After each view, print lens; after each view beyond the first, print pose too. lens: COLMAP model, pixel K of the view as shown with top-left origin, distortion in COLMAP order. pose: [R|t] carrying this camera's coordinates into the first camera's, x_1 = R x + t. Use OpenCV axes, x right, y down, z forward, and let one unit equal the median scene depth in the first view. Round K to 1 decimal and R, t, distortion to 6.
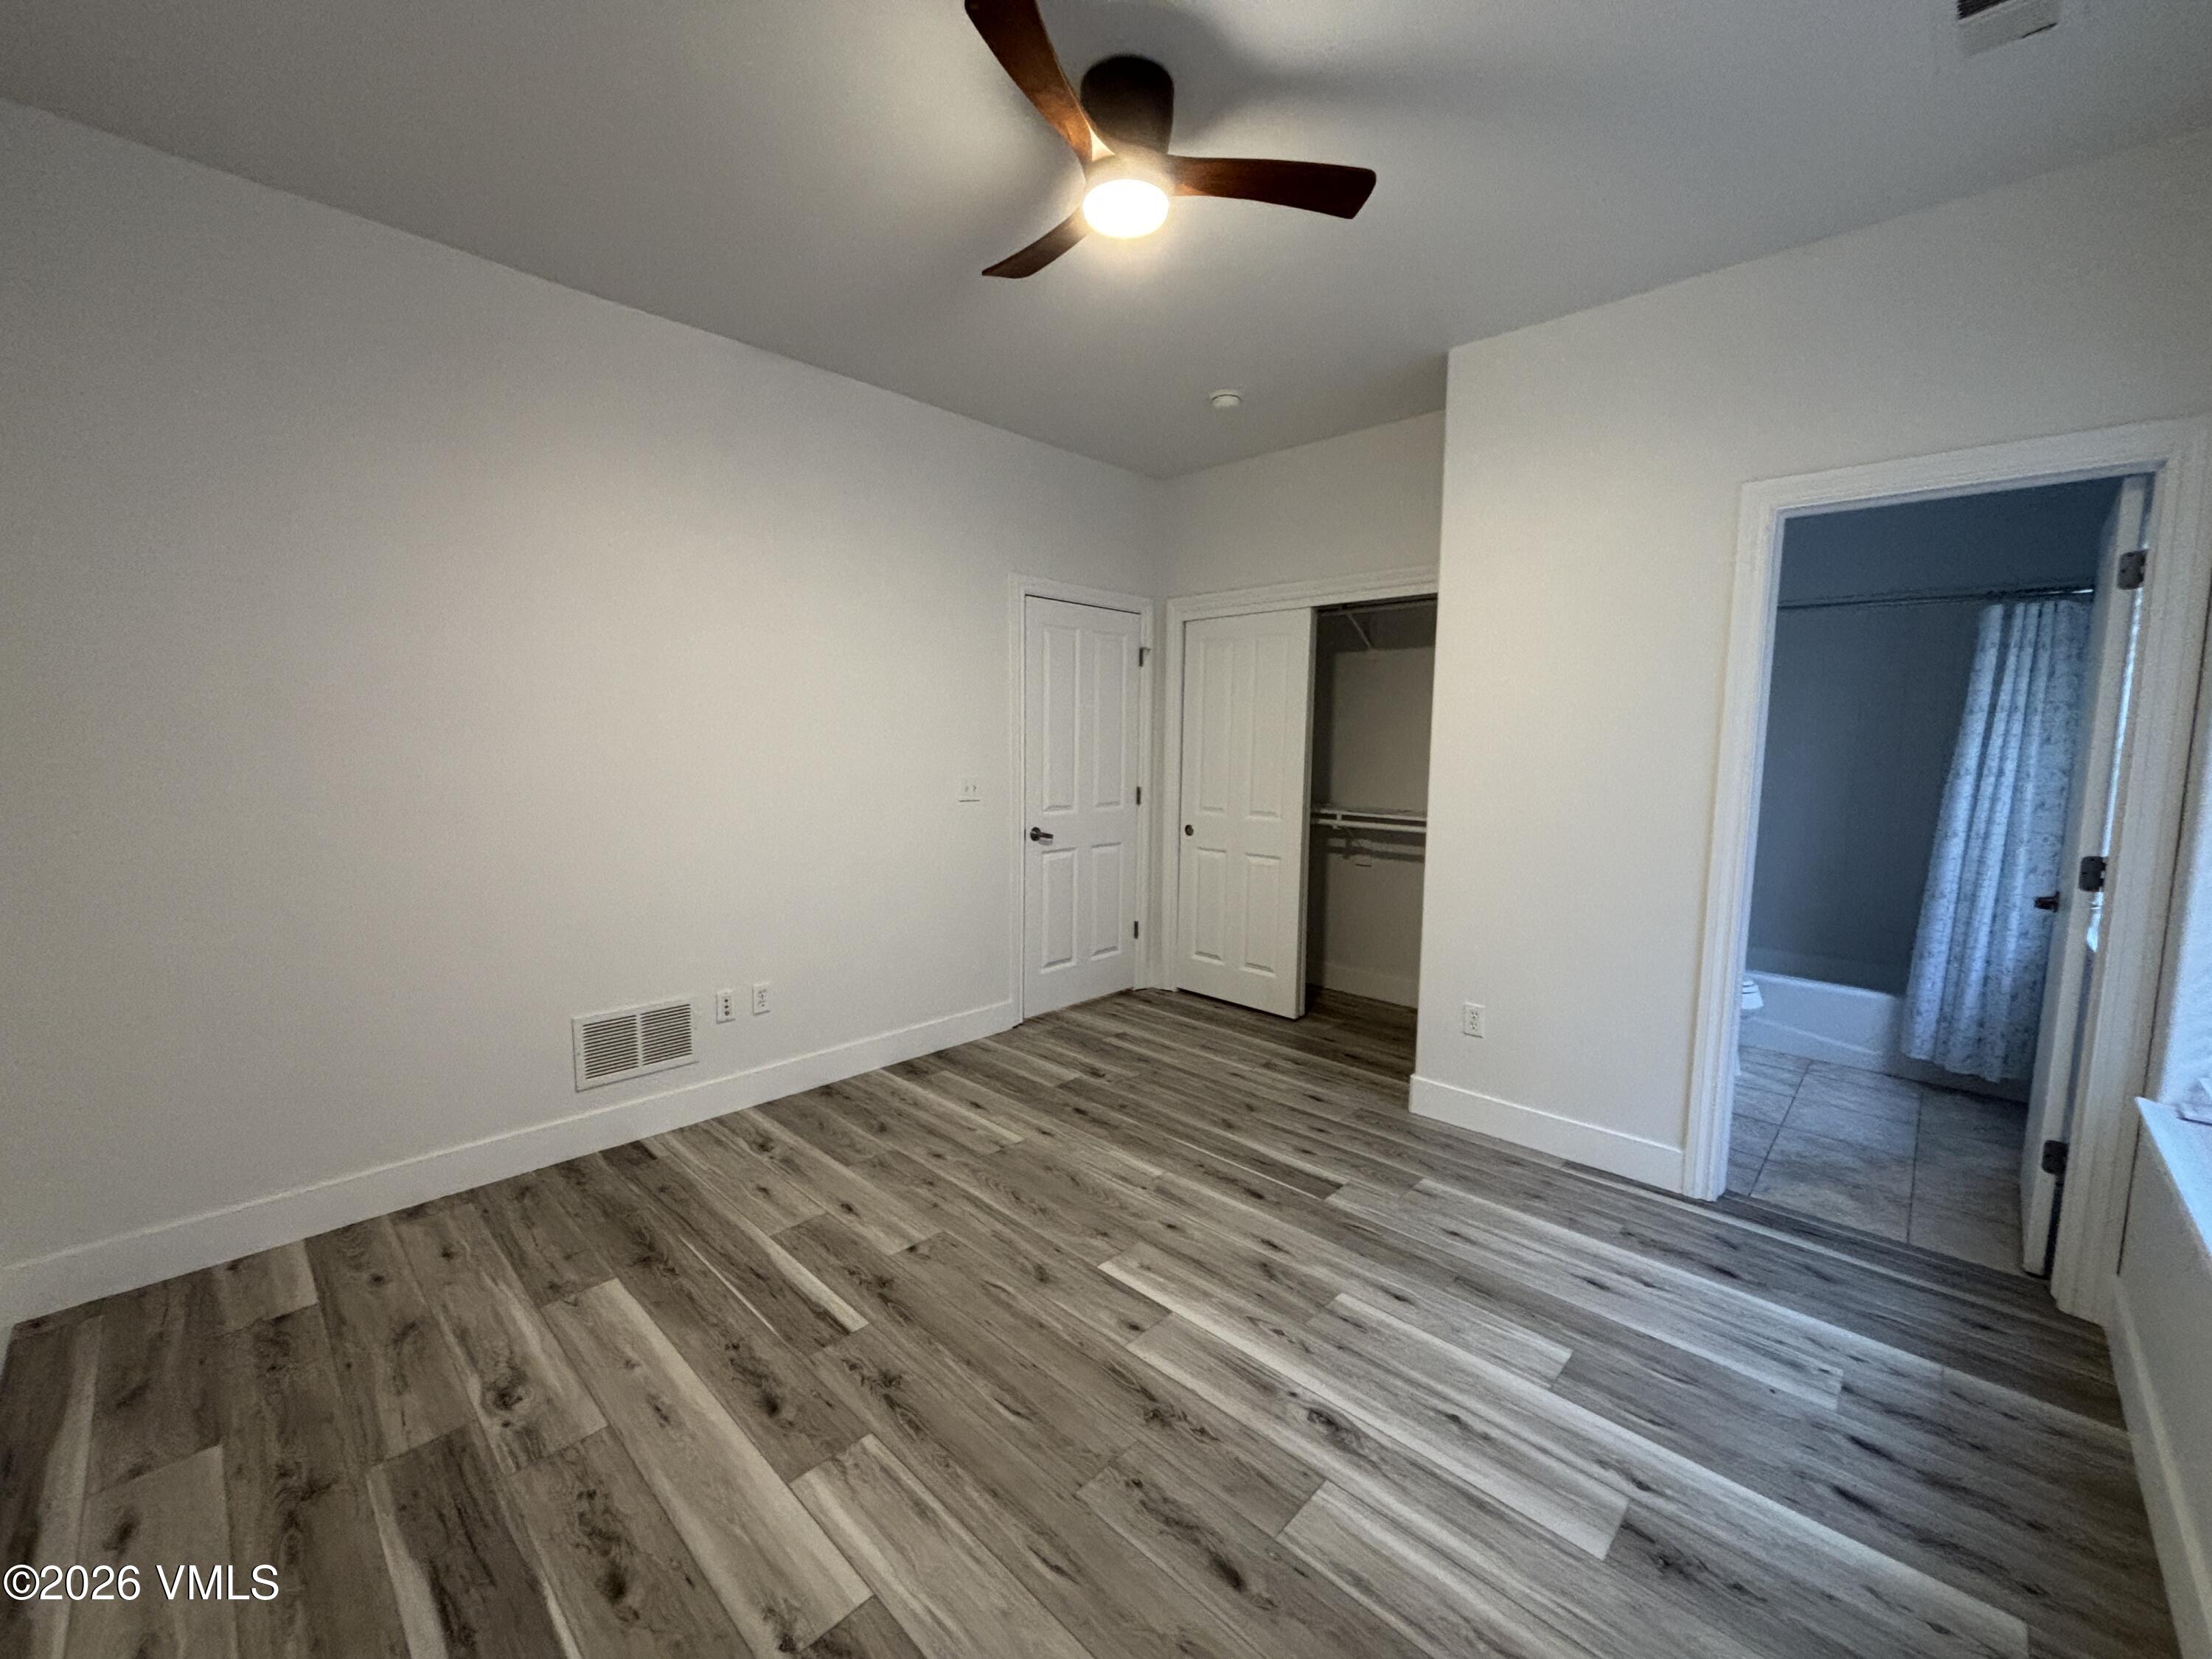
lens RADIAL K [[888.9, 0, 1119.1], [0, 888.9, 830.1], [0, 0, 1]] dist [-0.001894, 0.002176]
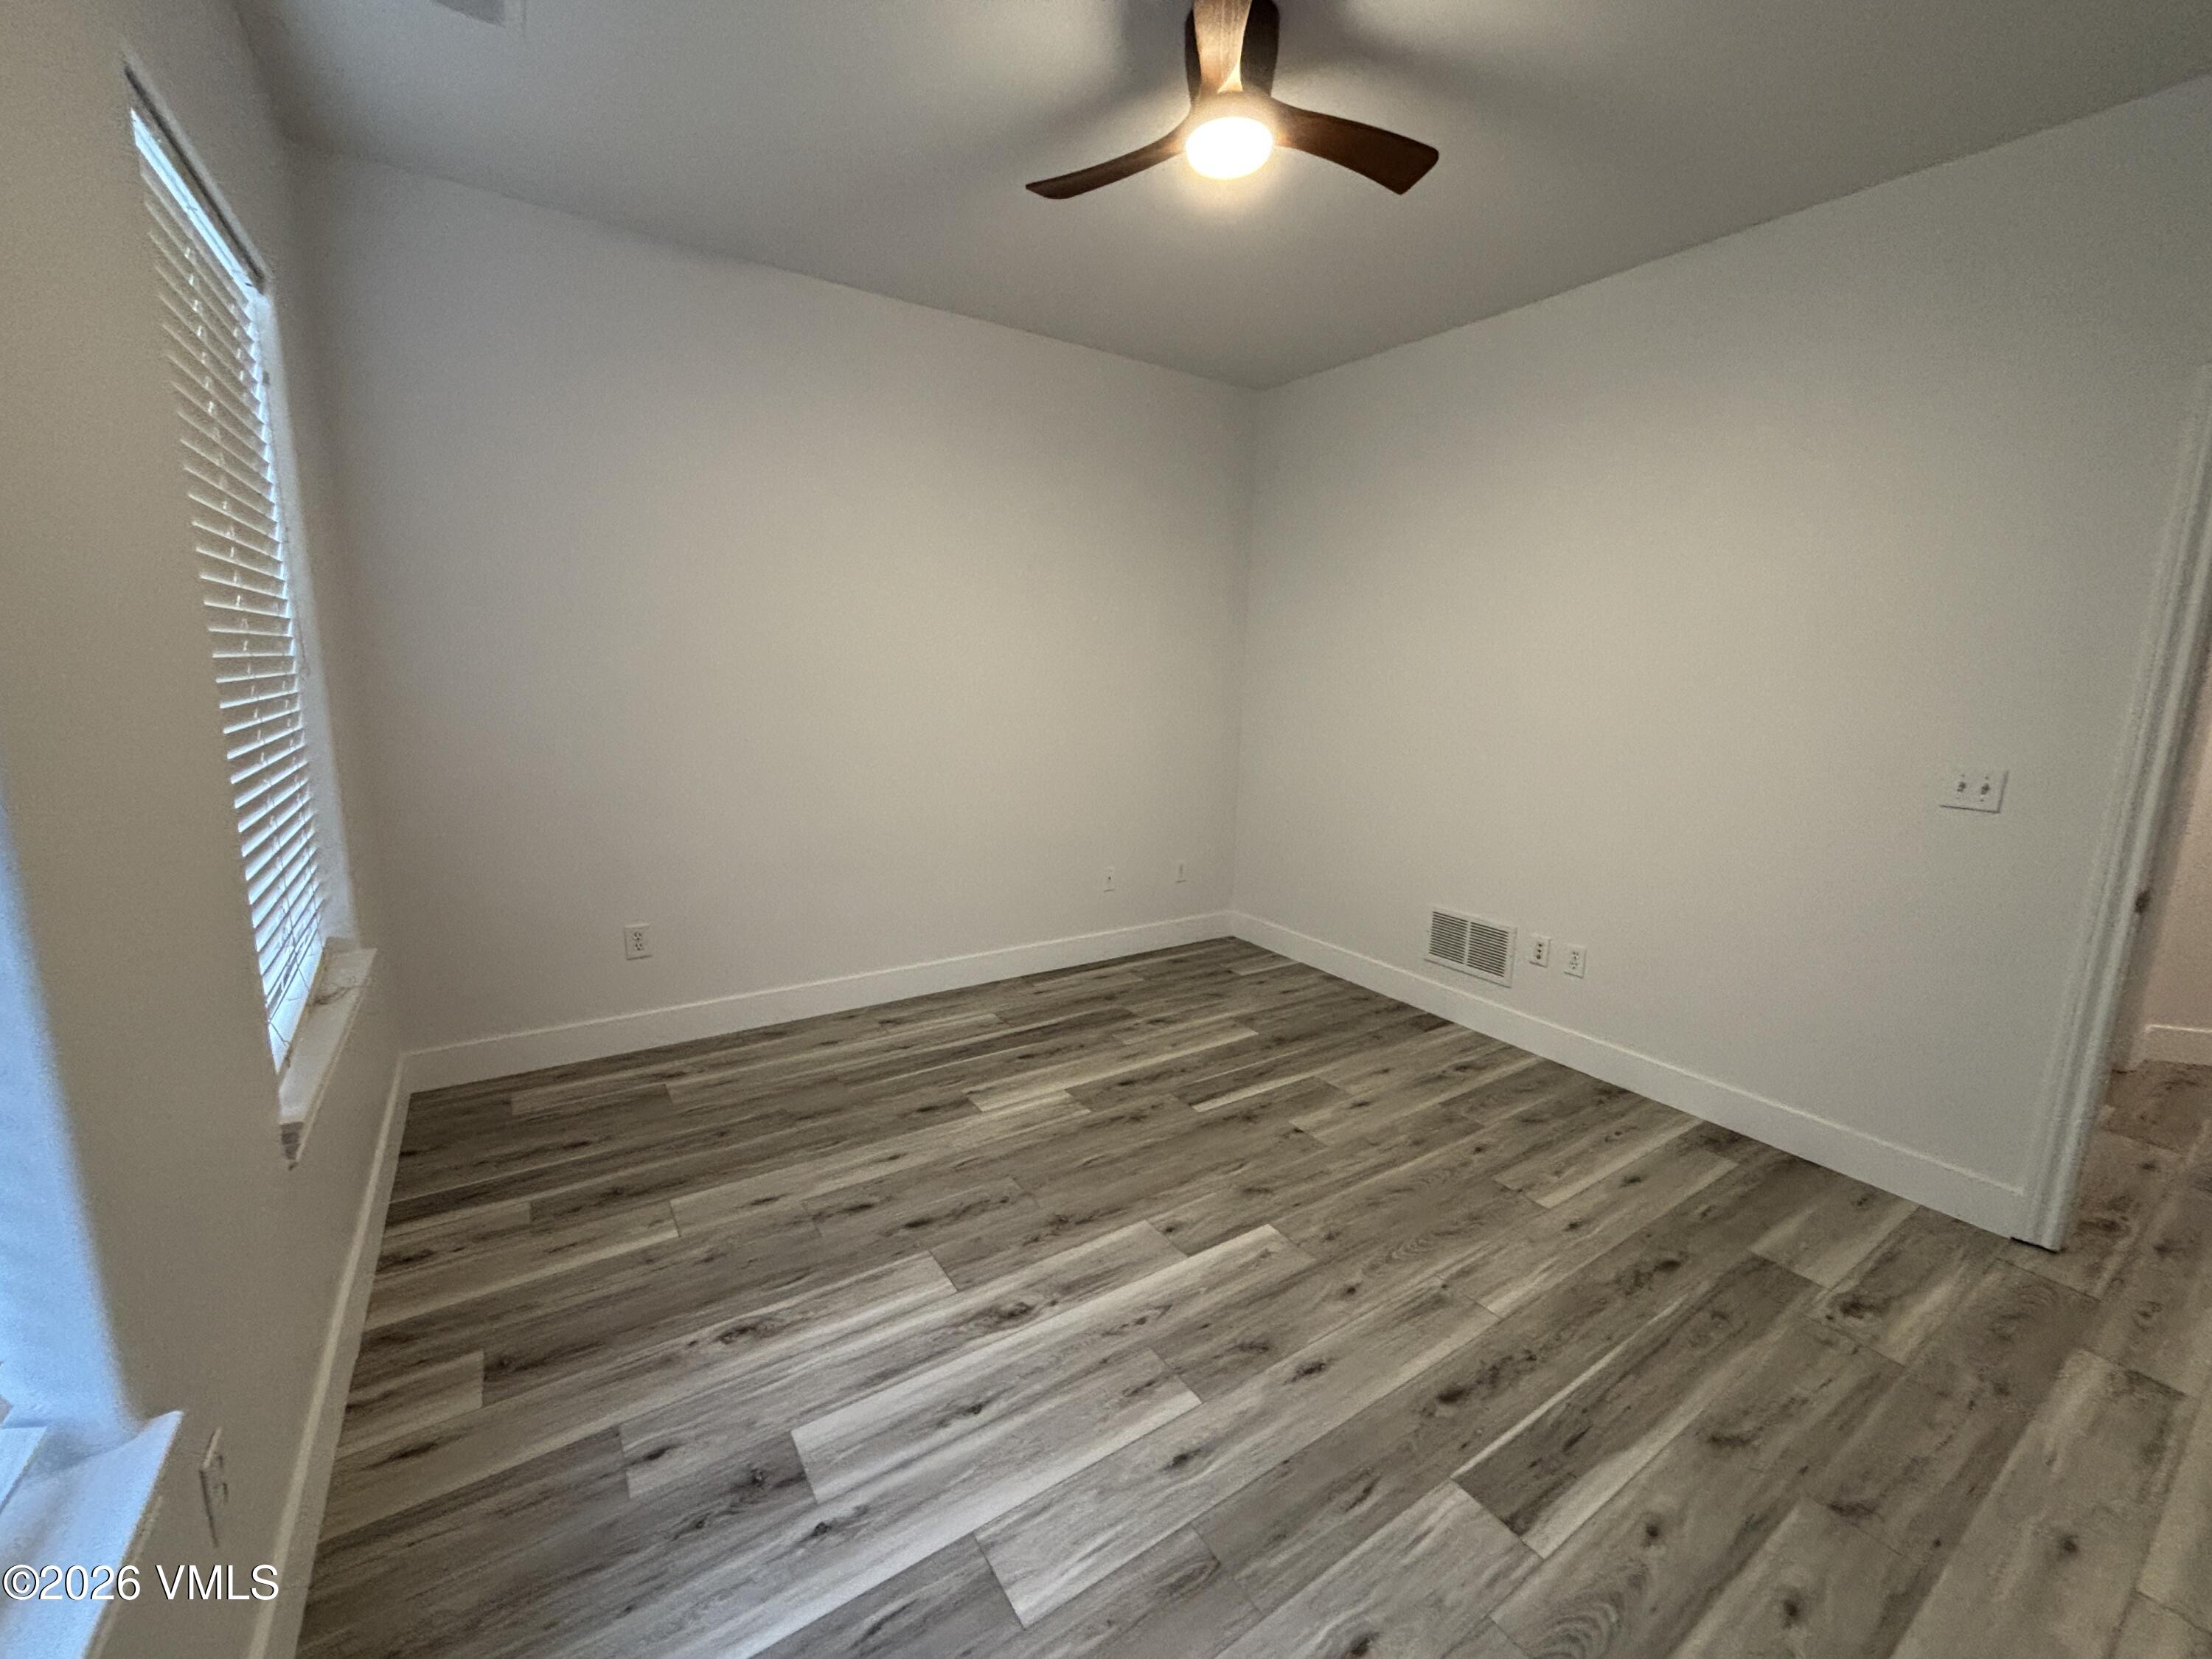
lens RADIAL K [[888.9, 0, 1110.1], [0, 888.9, 831.7], [0, 0, 1]] dist [-0.001894, 0.002176]
pose [[-0.212600, 0.164052, -0.963270, 0.851456], [-0.133403, 0.971702, 0.194931, -0.098109], [0.967990, 0.169945, -0.184699, 0.891969]]
